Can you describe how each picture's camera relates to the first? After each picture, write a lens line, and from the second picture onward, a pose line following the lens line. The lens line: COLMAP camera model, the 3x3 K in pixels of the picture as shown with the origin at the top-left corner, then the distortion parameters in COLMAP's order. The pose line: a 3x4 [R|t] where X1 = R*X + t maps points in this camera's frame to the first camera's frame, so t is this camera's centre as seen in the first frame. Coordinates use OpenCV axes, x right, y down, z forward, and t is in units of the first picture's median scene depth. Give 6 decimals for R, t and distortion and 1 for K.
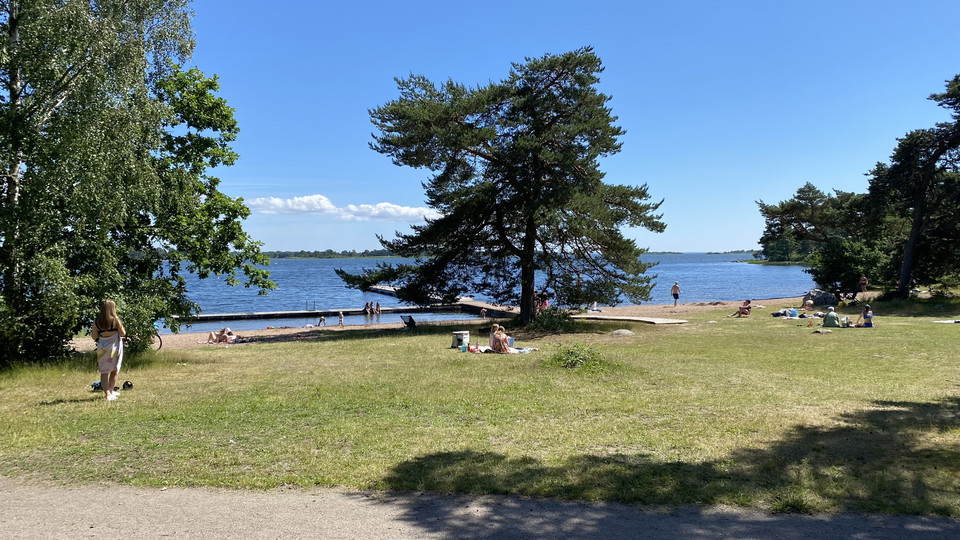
lens RADIAL K [[720.3, 0, 479.5], [0, 720.3, 274.9], [0, 0, 1]] dist [0.002534, -0.005386]
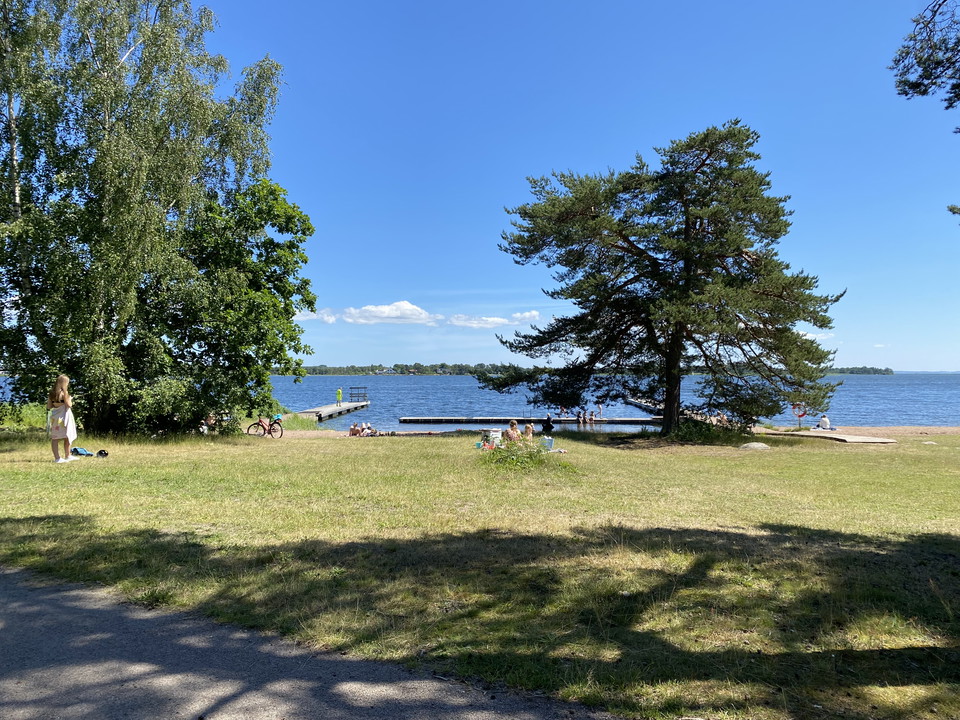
lens RADIAL K [[727.9, 0, 480.5], [0, 727.9, 354.1], [0, 0, 1]] dist [0.003033, 0.004064]
pose [[0.921640, -0.001028, -0.388046, 0.205114], [-0.017998, 0.998807, -0.045394, 0.015437], [0.387629, 0.048821, 0.920522, 0.073086]]
